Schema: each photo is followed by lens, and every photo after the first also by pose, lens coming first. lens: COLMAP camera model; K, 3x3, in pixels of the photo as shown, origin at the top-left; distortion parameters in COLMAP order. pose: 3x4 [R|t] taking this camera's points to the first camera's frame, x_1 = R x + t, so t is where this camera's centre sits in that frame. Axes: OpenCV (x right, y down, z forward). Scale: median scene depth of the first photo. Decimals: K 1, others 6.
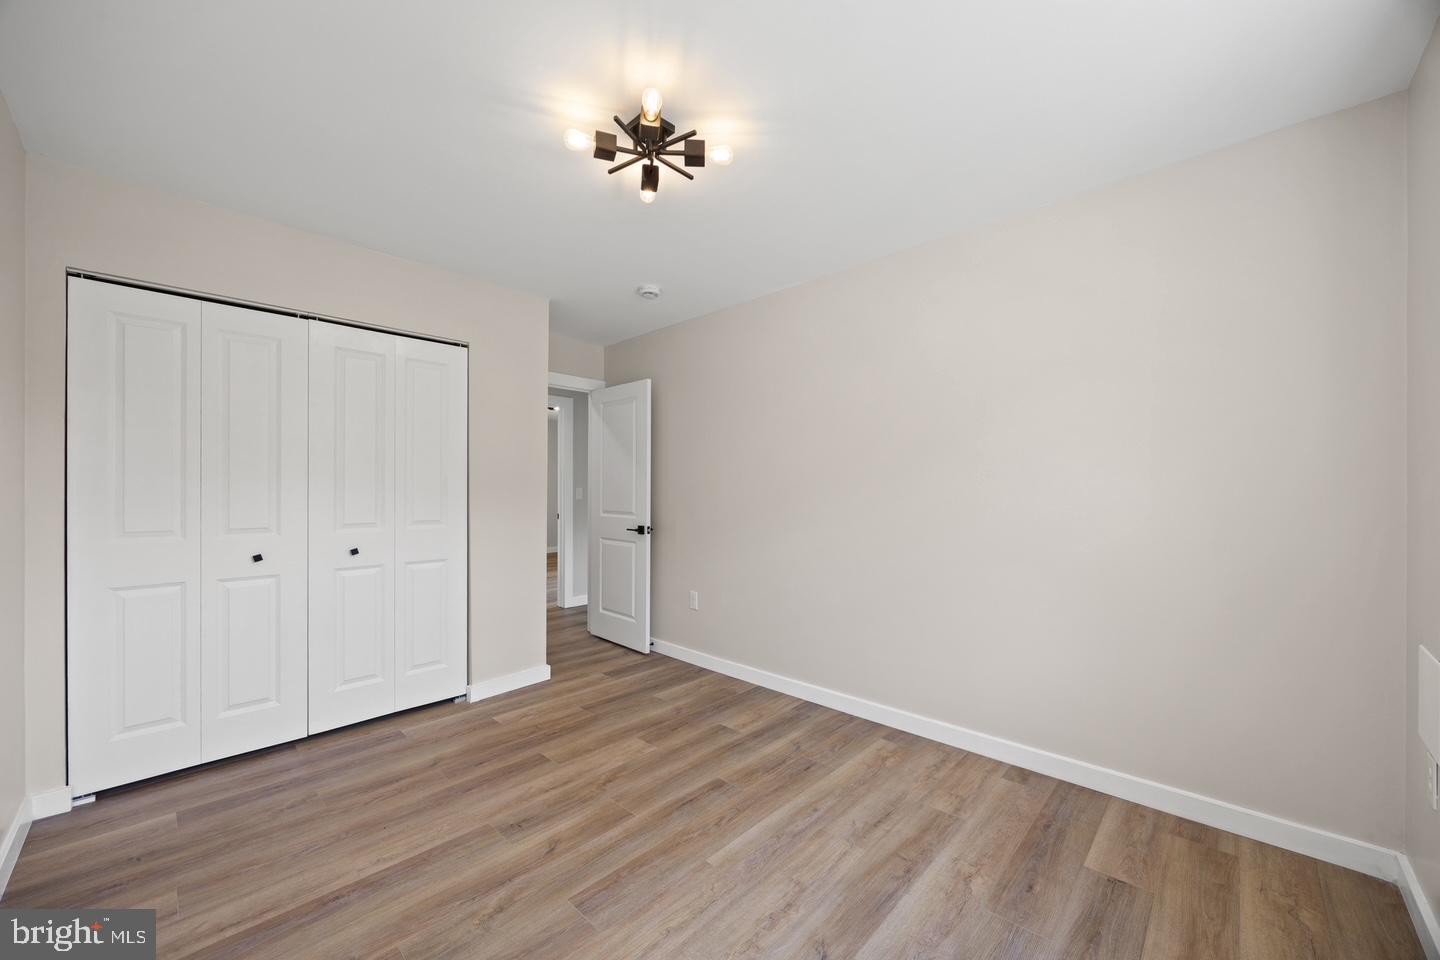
lens RADIAL K [[548.8, 0, 721.6], [0, 548.8, 491.4], [0, 0, 1]] dist [-0.010149, -0.000163]
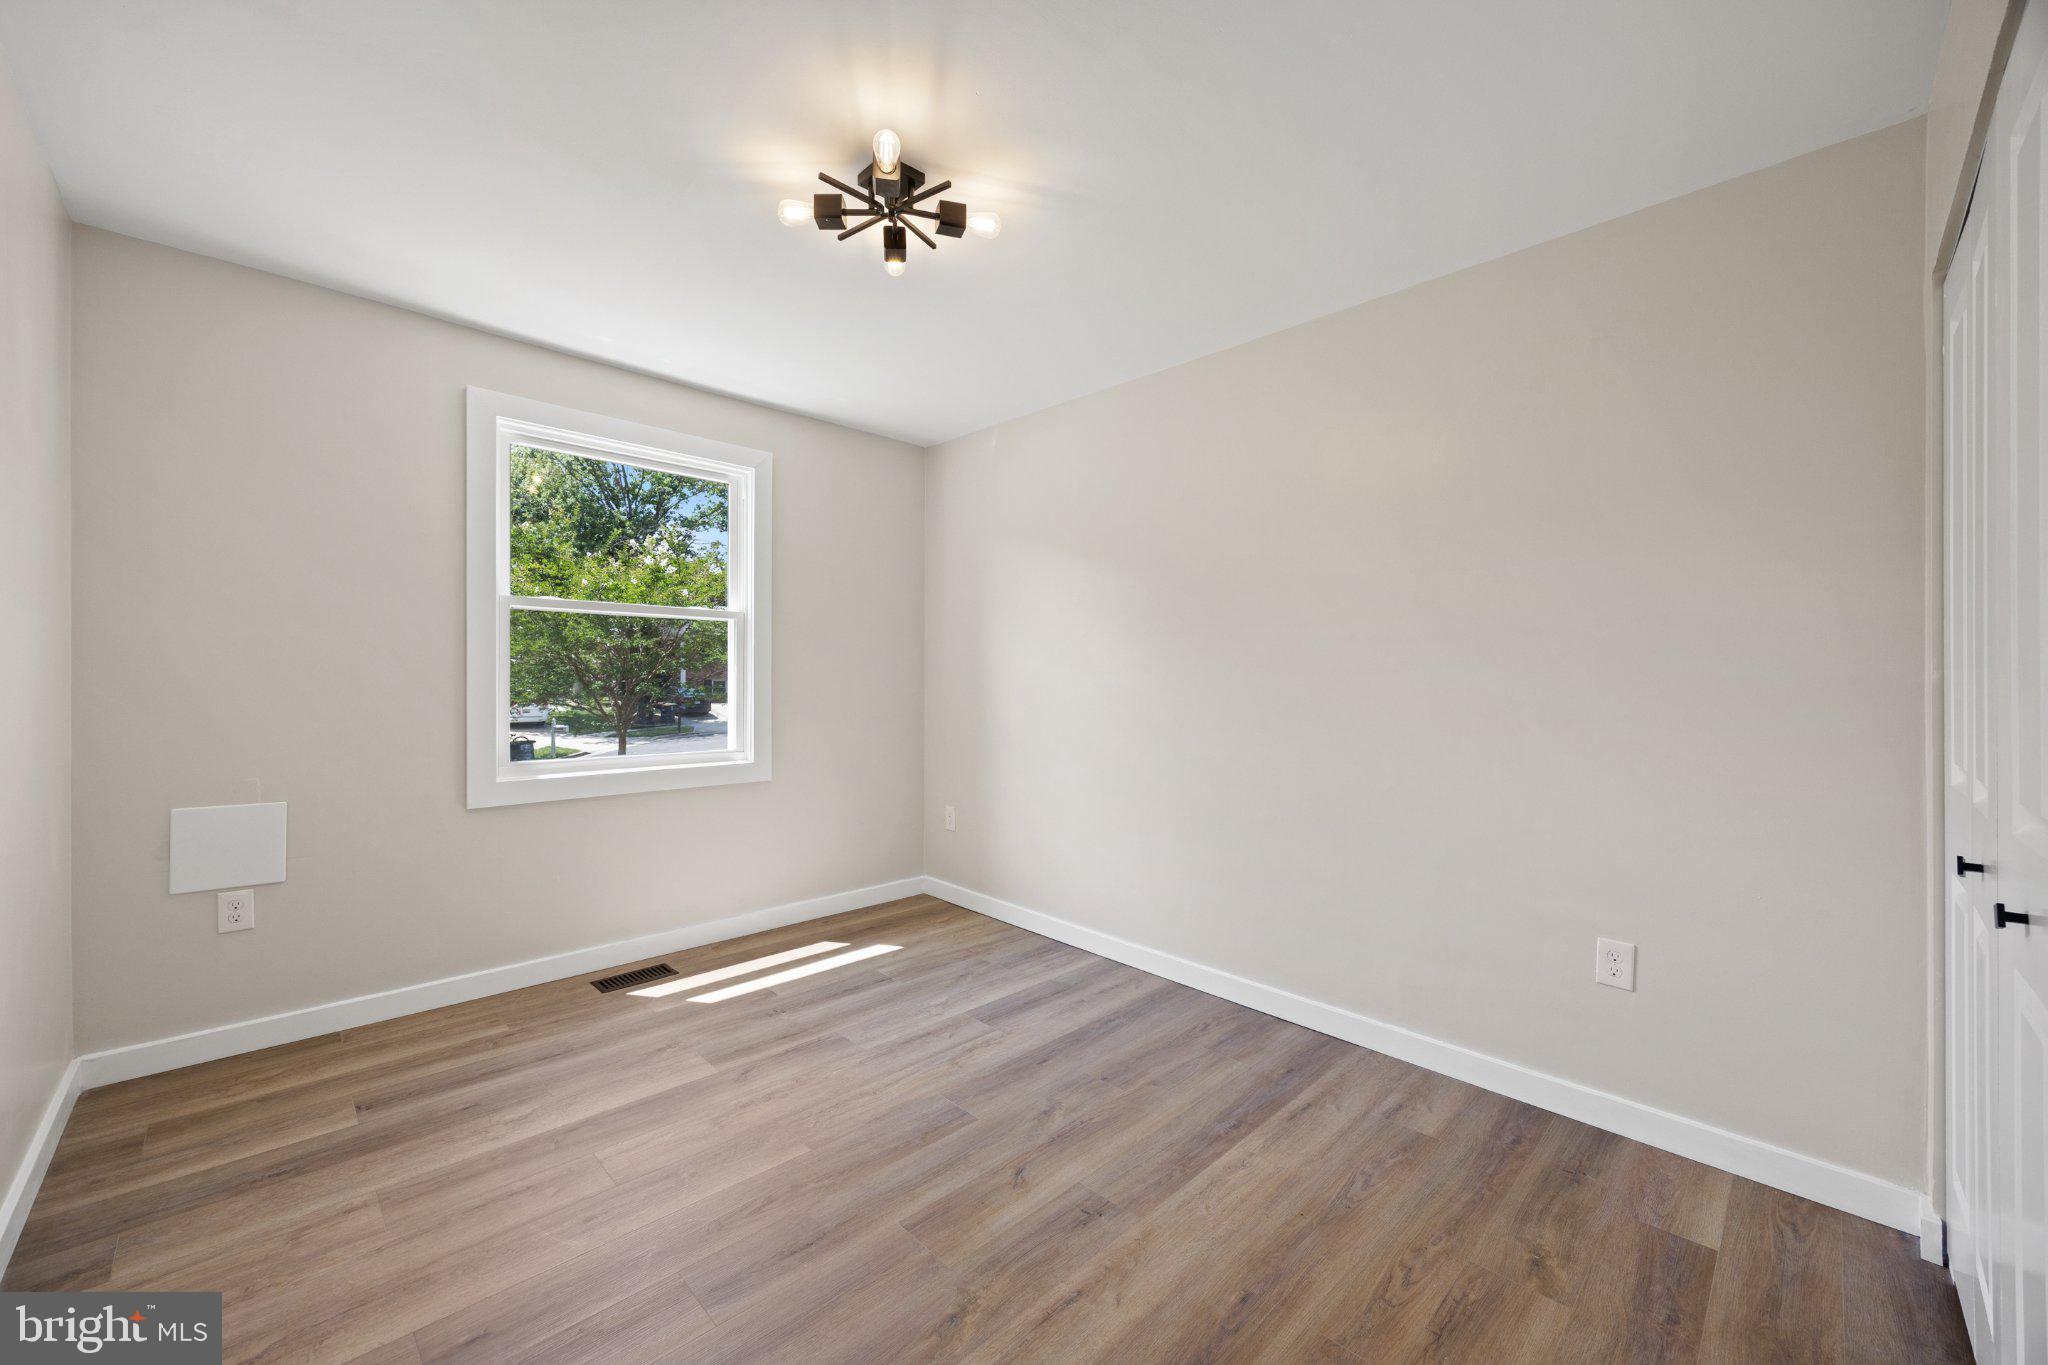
lens RADIAL K [[780.5, 0, 1031.8], [0, 780.5, 679.4], [0, 0, 1]] dist [-0.010149, -0.000163]
pose [[-0.999693, -0.009846, 0.022735, -0.341533], [-0.009886, 0.999950, -0.001658, 0.011153], [-0.022717, -0.001882, -0.999740, 1.996966]]
